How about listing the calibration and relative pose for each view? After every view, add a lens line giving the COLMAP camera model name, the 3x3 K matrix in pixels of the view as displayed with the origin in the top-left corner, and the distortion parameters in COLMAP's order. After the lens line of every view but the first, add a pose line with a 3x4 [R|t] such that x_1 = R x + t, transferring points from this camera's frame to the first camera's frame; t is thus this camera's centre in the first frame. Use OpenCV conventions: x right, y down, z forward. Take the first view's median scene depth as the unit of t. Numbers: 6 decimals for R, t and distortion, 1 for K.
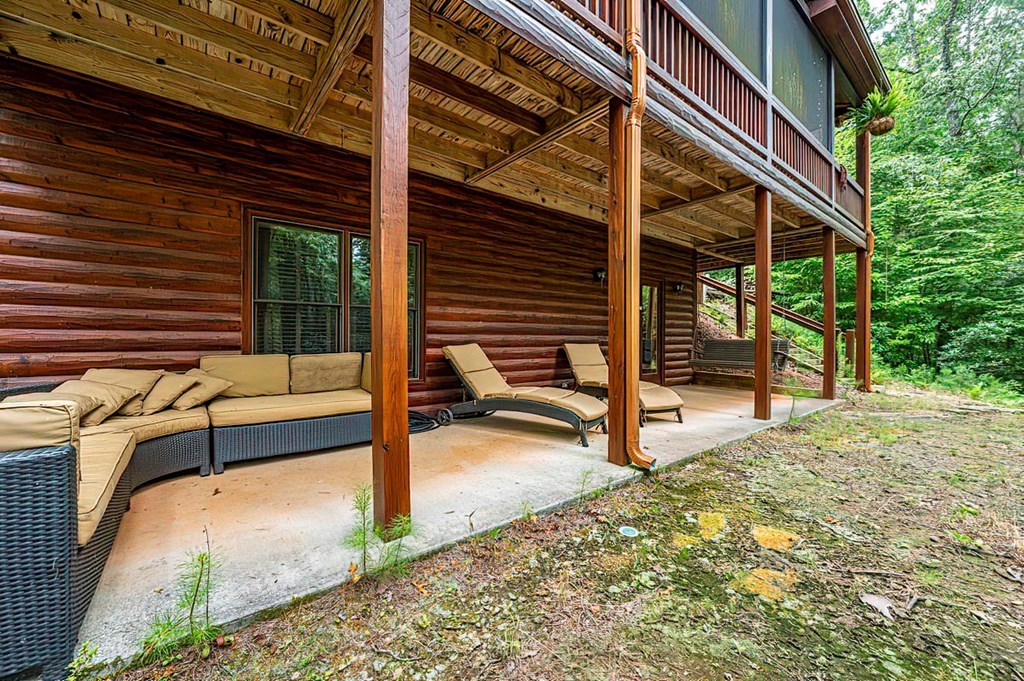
lens RADIAL K [[400.1, 0, 512.0], [0, 400.1, 340.5], [0, 0, 1]] dist [0.000499, -0.000087]
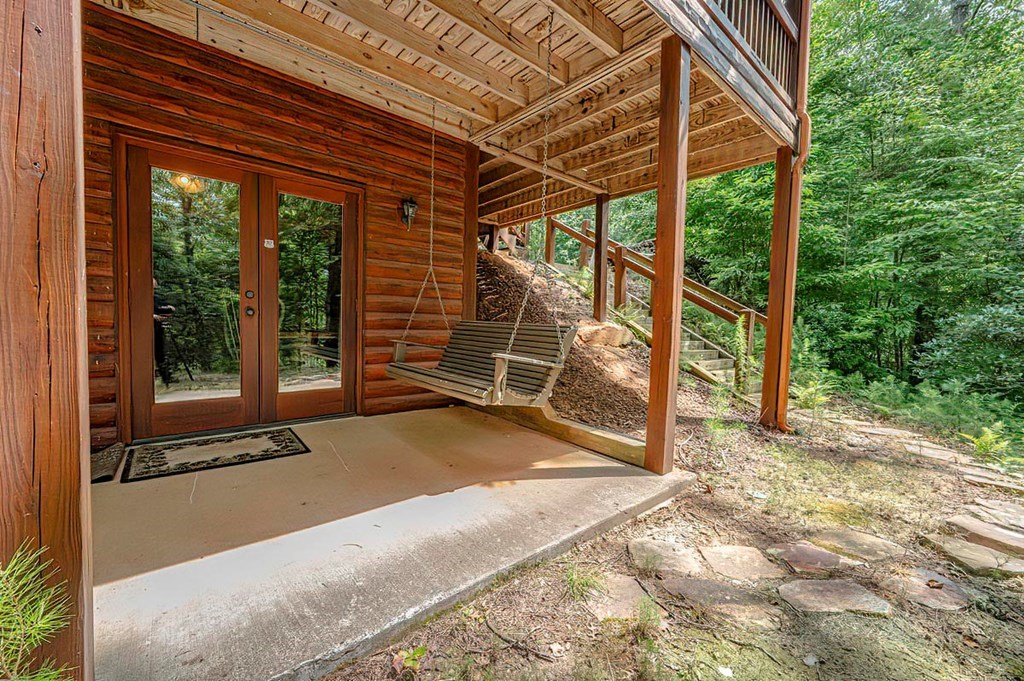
lens RADIAL K [[400.1, 0, 512.0], [0, 400.1, 340.5], [0, 0, 1]] dist [0.000499, -0.000087]
pose [[0.999098, 0.026353, 0.033293, 0.401048], [-0.027929, 0.998467, 0.047782, -0.002653], [-0.031982, -0.048669, 0.998303, 0.384696]]
